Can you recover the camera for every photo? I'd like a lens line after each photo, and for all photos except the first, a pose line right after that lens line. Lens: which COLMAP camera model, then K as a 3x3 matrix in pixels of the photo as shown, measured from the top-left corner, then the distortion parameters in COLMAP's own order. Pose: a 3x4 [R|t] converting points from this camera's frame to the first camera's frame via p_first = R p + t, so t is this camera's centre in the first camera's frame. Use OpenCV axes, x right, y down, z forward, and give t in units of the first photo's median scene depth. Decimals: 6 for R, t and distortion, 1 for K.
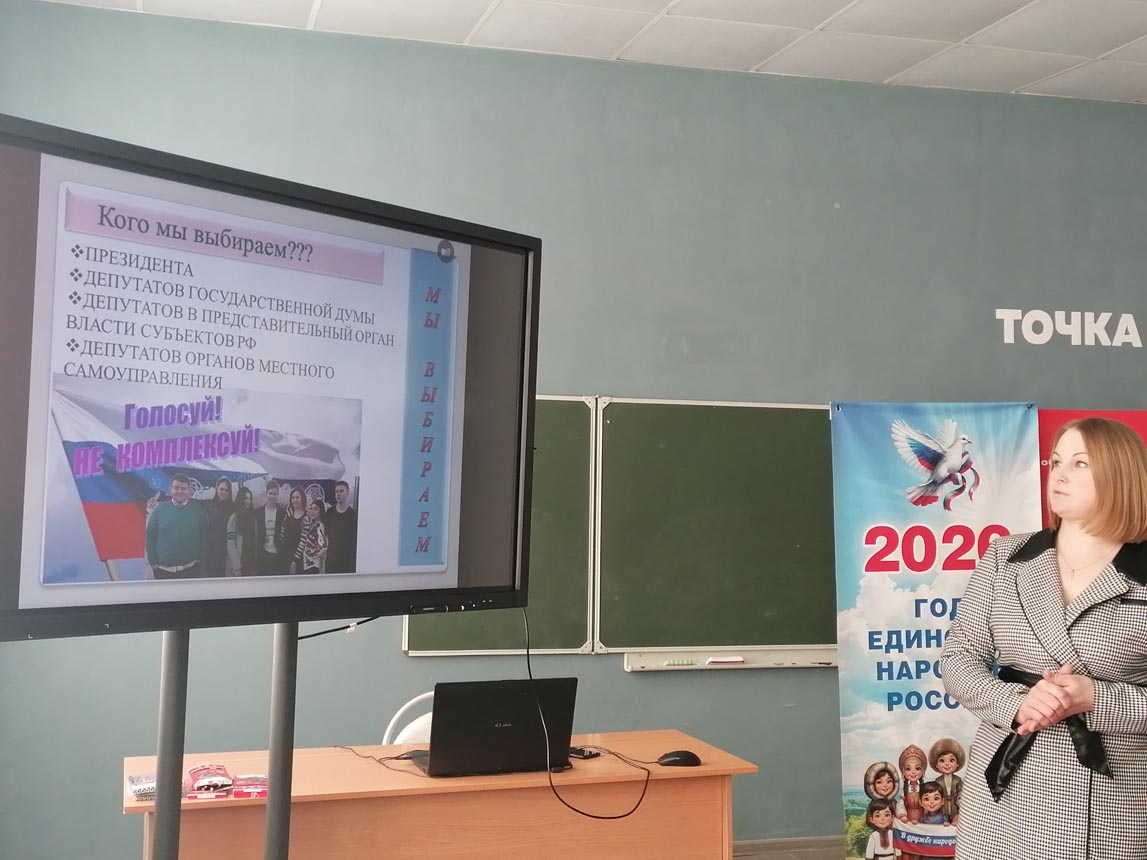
lens RADIAL K [[1473.4, 0, 571.6], [0, 1473.4, 430.7], [0, 0, 1]] dist [0.071163, 0.000000]
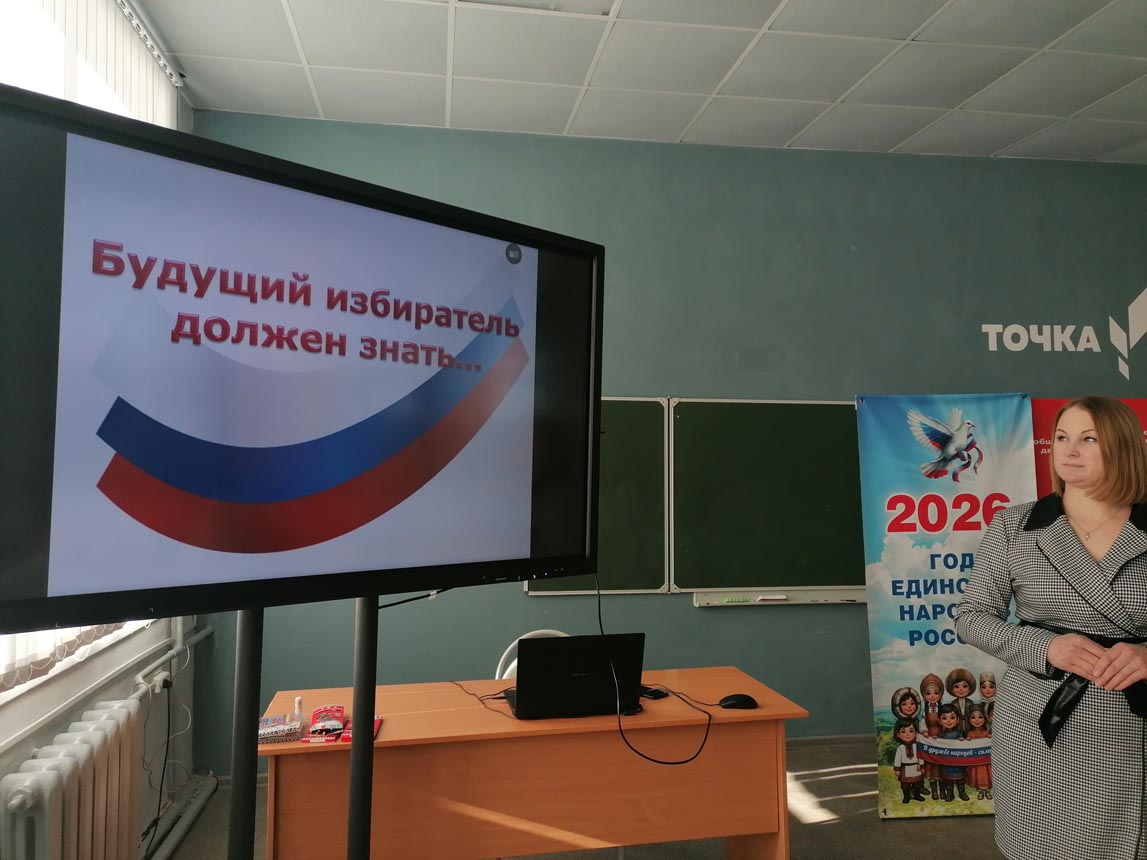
lens RADIAL K [[857.3, 0, 575.3], [0, 857.3, 430.2], [0, 0, 1]] dist [0.058156, -0.026974]
pose [[0.993683, -0.017678, -0.110823, 0.020591], [0.016969, 0.999829, -0.007333, 0.011138], [0.110933, 0.005406, 0.993813, 0.252809]]
